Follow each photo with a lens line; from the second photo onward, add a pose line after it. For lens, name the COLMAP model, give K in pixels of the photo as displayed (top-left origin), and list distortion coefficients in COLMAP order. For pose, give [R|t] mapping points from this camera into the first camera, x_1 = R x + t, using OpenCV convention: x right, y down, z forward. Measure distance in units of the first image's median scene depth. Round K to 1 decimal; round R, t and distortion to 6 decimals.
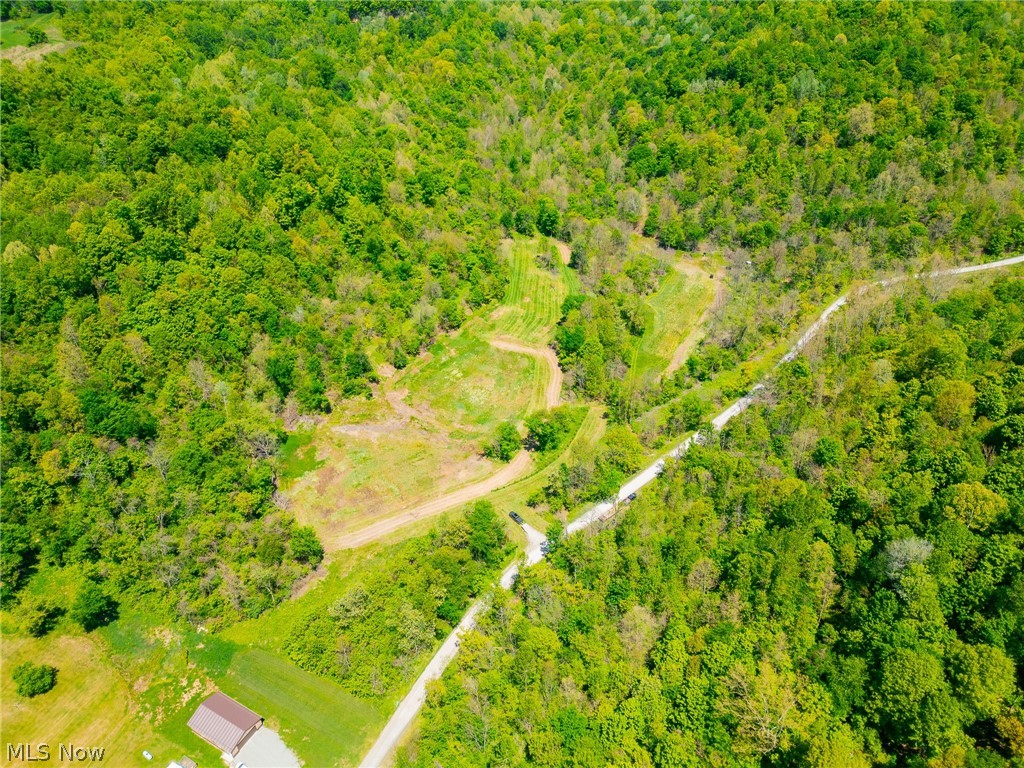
lens RADIAL K [[694.8, 0, 512.0], [0, 694.8, 384.0], [0, 0, 1]] dist [0.049061, -0.049438]
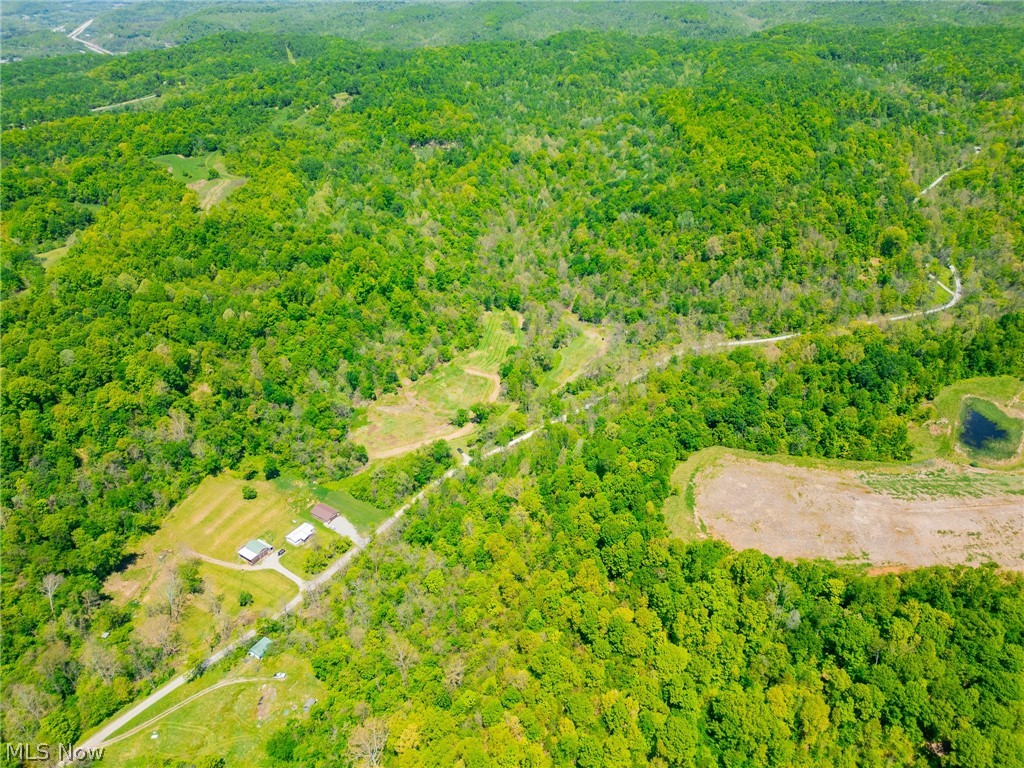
lens RADIAL K [[694.8, 0, 512.0], [0, 694.8, 384.0], [0, 0, 1]] dist [0.049061, -0.049438]
pose [[0.996302, 0.044325, -0.073609, 0.215206], [-0.049478, 0.996339, -0.069713, 0.092061], [0.070249, 0.073097, 0.994848, -0.757353]]
